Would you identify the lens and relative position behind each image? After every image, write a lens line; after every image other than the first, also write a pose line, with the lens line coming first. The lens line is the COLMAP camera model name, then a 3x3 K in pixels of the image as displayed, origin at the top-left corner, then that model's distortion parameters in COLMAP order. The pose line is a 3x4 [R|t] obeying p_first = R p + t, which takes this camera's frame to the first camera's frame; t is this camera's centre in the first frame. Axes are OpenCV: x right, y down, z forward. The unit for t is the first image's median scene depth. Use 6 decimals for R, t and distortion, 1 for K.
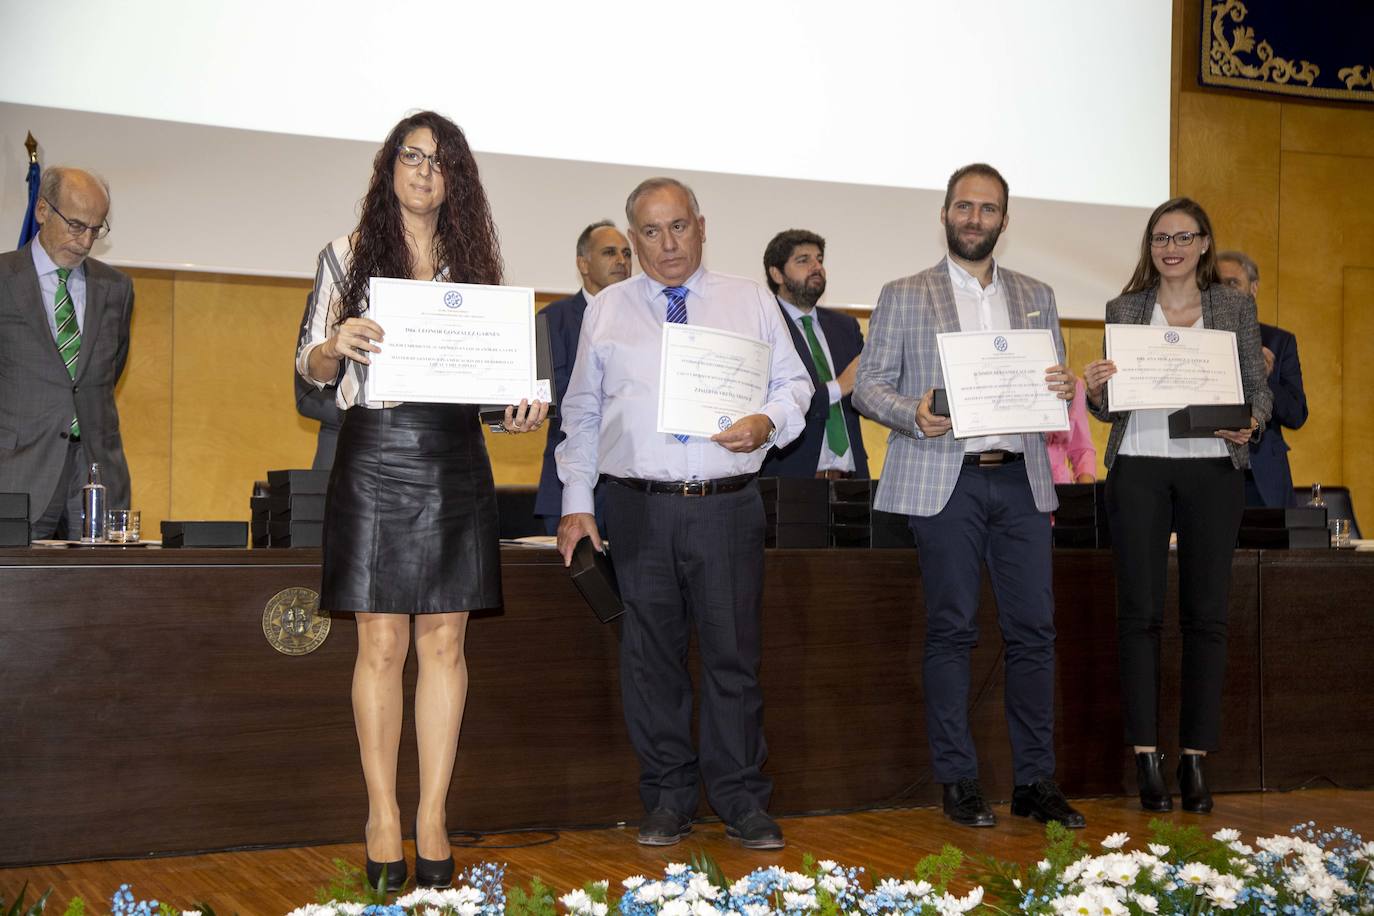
lens RADIAL K [[2201.8, 0, 721.0], [0, 2201.8, 450.2], [0, 0, 1]] dist [-0.047213, 0.000000]
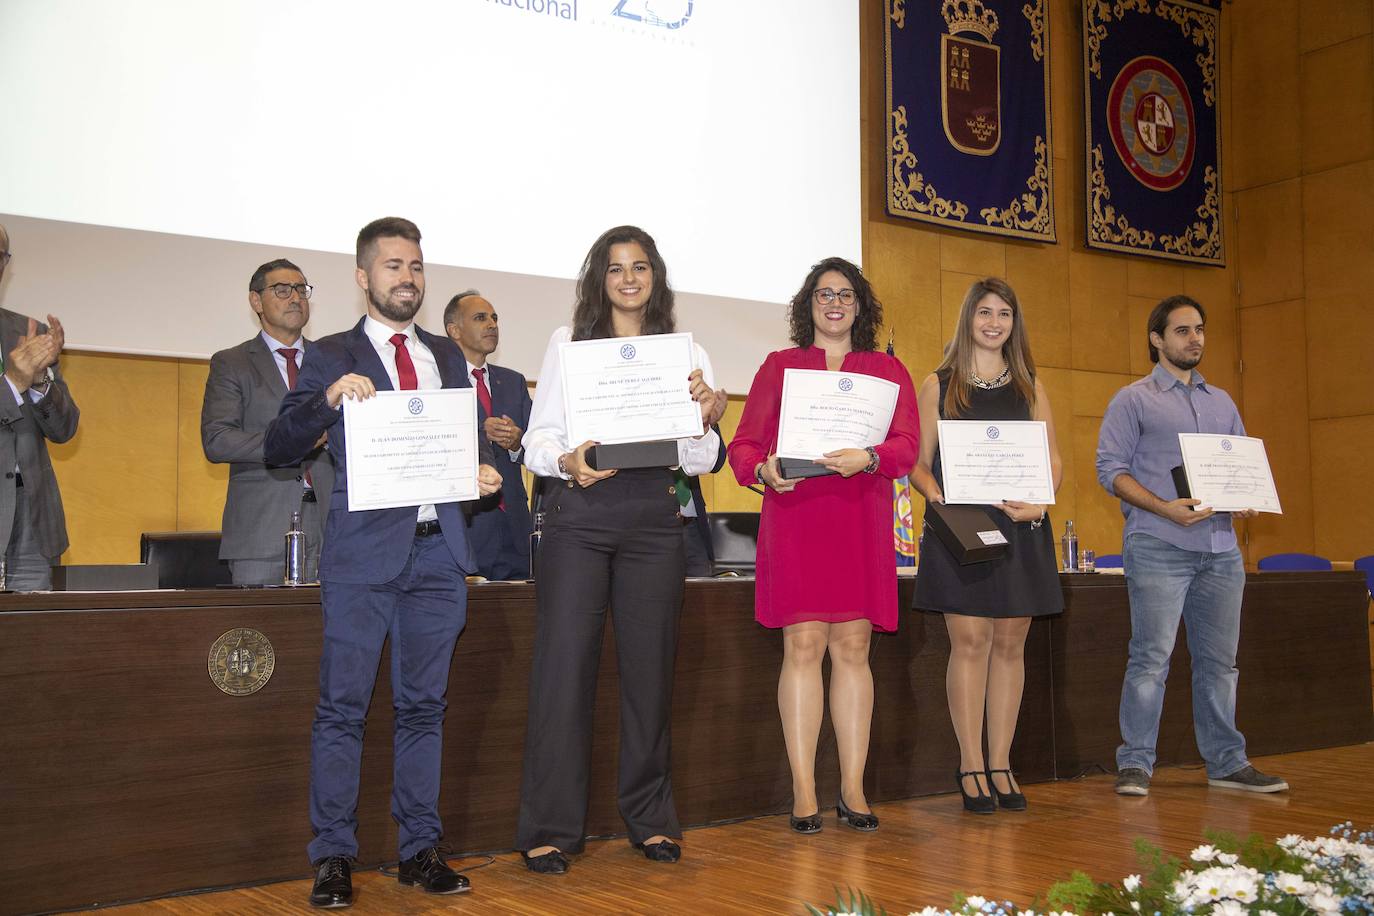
lens RADIAL K [[1566.8, 0, 686.6], [0, 1566.8, 482.6], [0, 0, 1]] dist [0.052790, 0.000000]
pose [[0.982961, -0.015112, 0.183194, -0.065041], [0.020346, 0.999436, -0.026725, 0.010033], [-0.182686, 0.029997, 0.982714, 0.129675]]
